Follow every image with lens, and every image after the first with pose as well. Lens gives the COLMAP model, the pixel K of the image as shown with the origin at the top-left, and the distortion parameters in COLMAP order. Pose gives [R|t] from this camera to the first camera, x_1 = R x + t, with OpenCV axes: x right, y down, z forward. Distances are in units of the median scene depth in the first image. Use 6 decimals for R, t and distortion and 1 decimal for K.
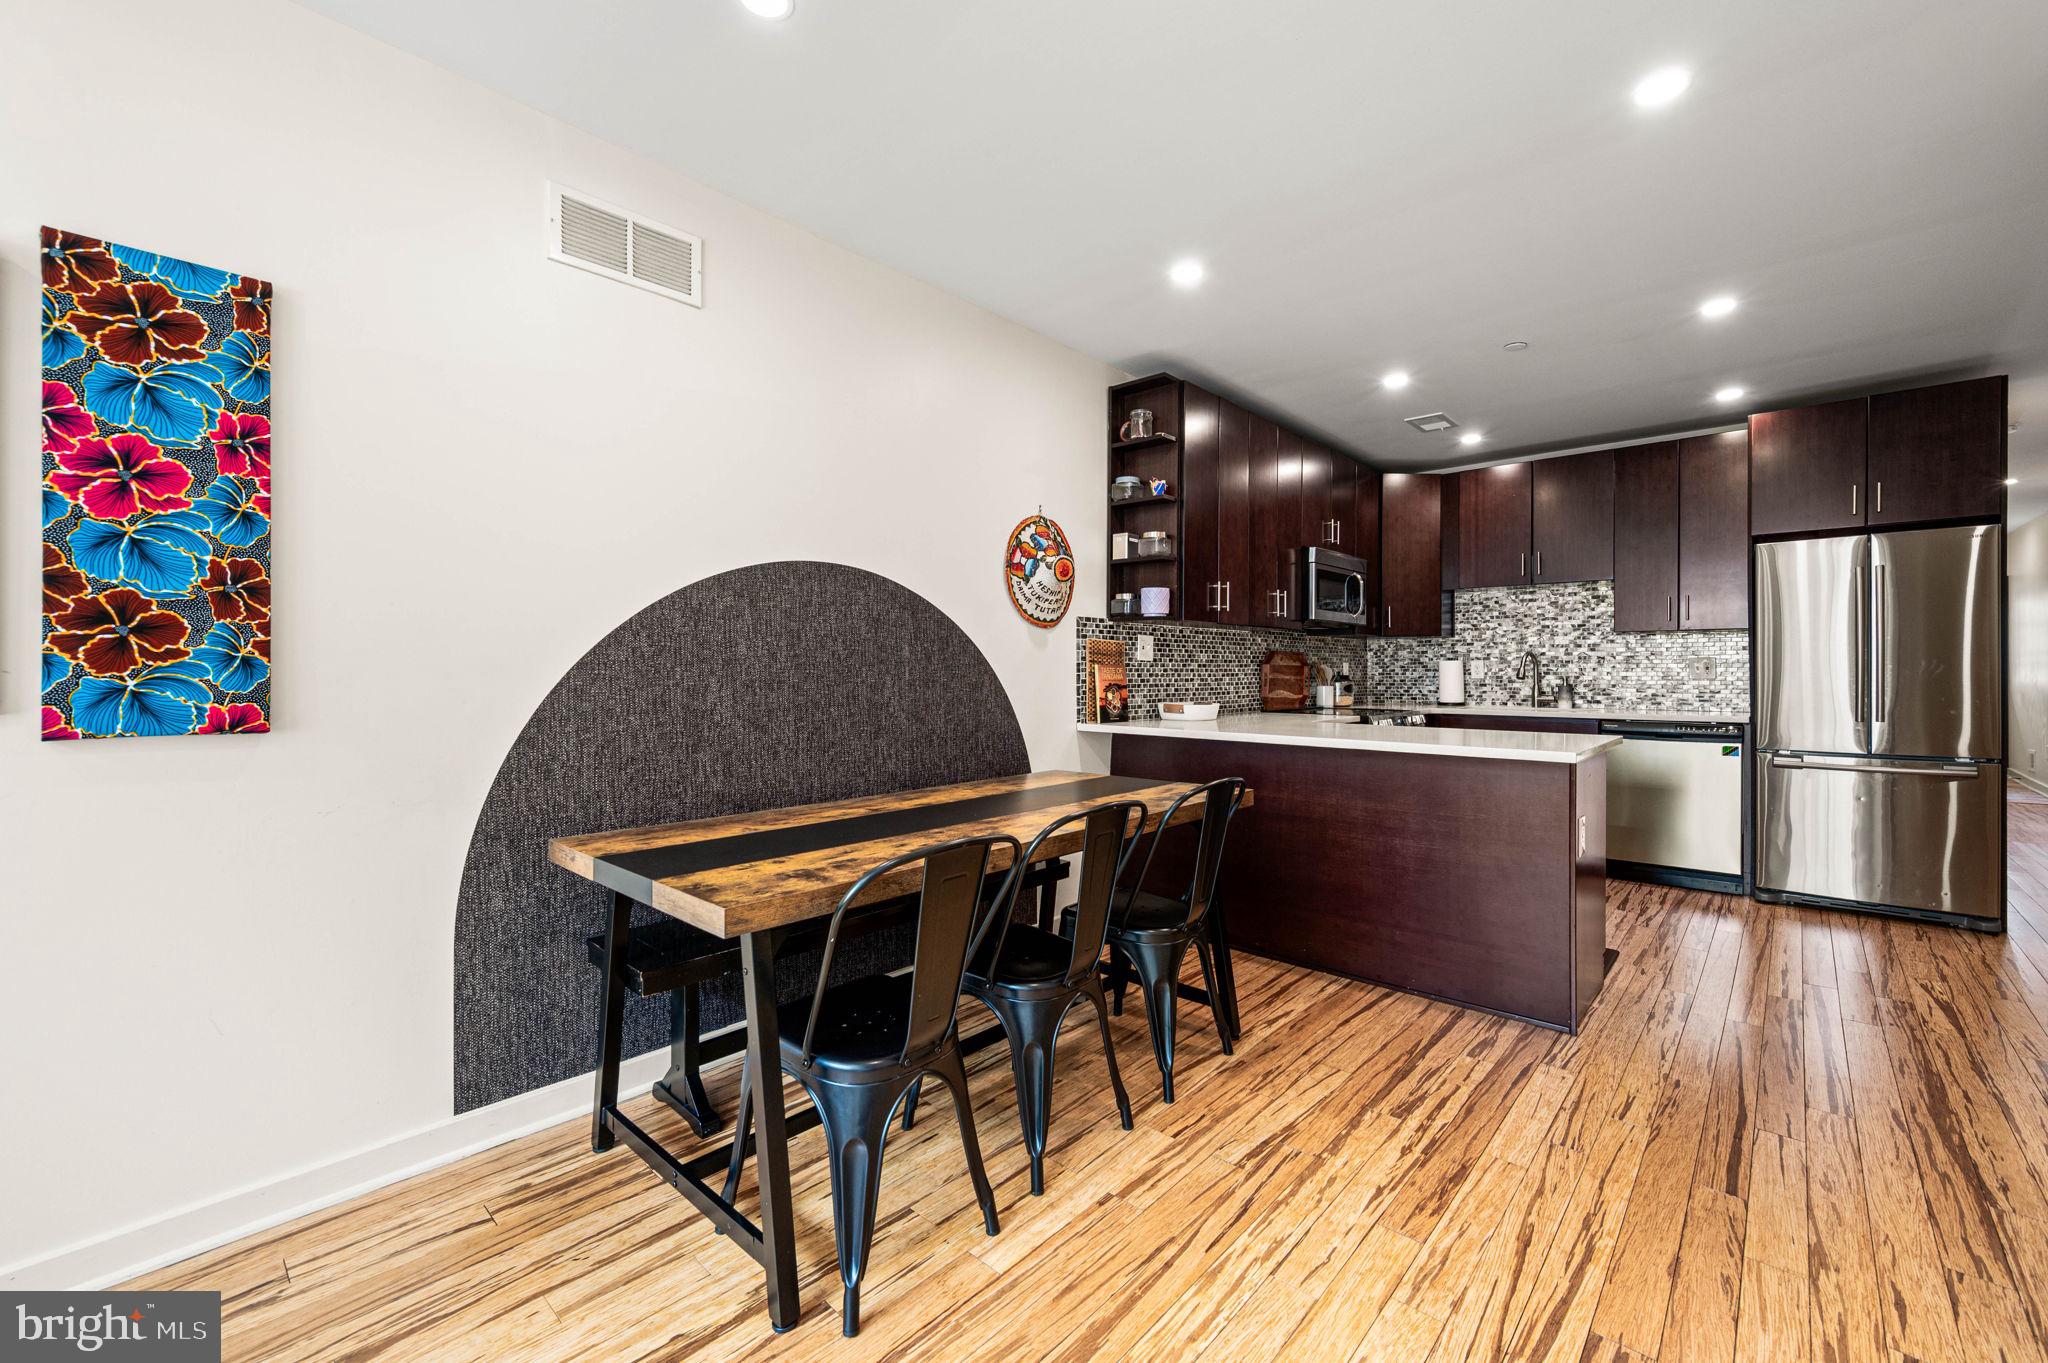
lens RADIAL K [[822.8, 0, 1093.8], [0, 822.8, 674.9], [0, 0, 1]] dist [-0.000535, -0.000086]
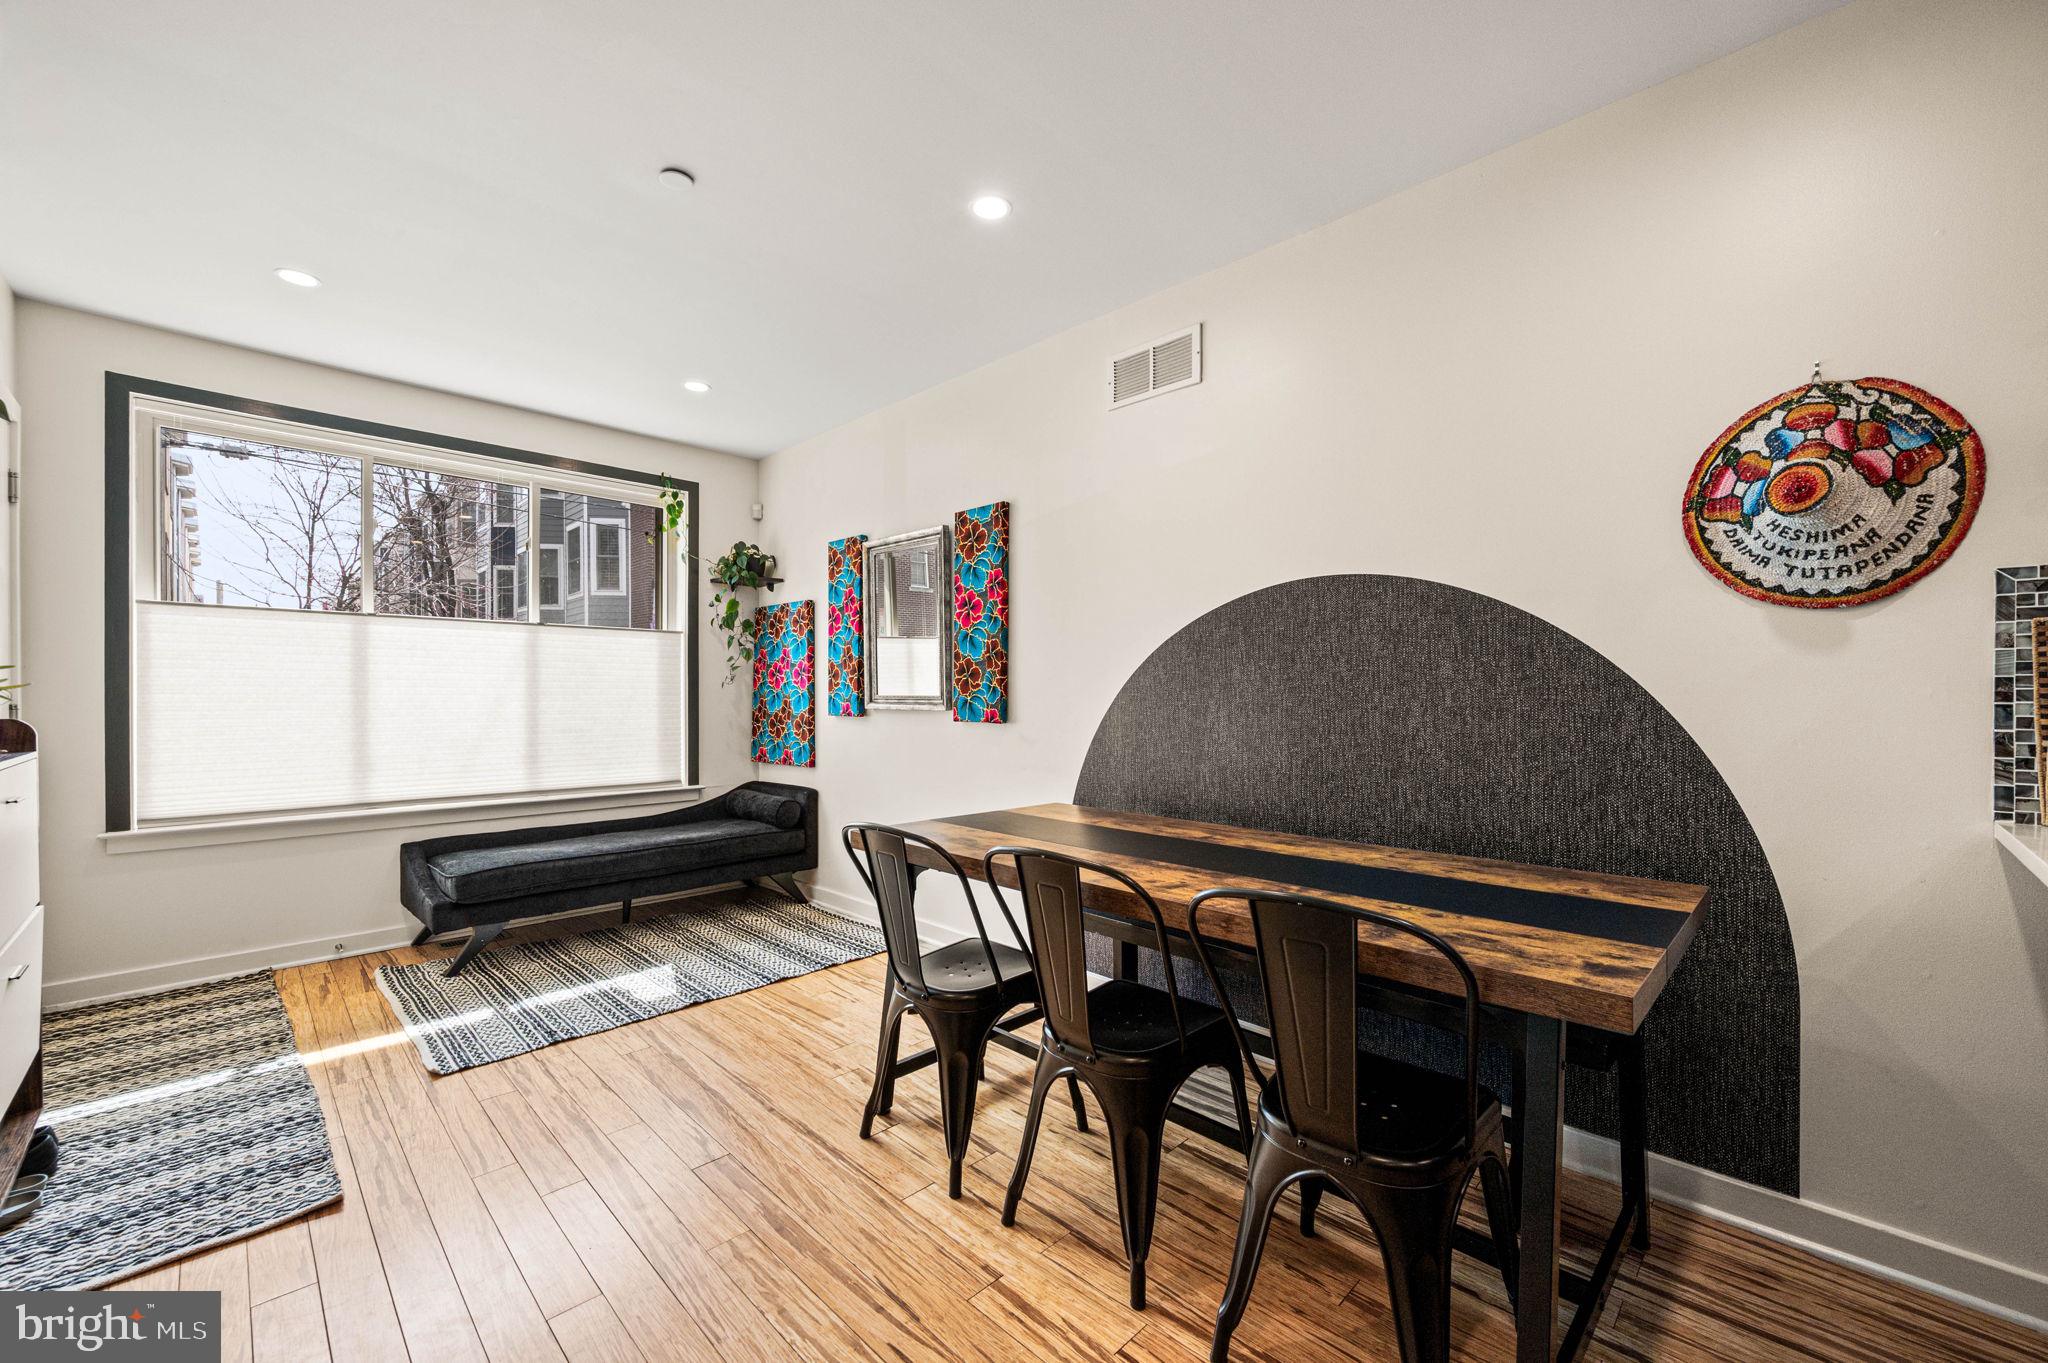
lens RADIAL K [[809.0, 0, 996.1], [0, 809.0, 693.9], [0, 0, 1]] dist [-0.000873, -0.000135]
pose [[-0.092761, 0.002630, -0.995685, 0.479370], [-0.006797, 0.999972, 0.003275, -0.004848], [0.995665, 0.007072, -0.092741, 0.571823]]
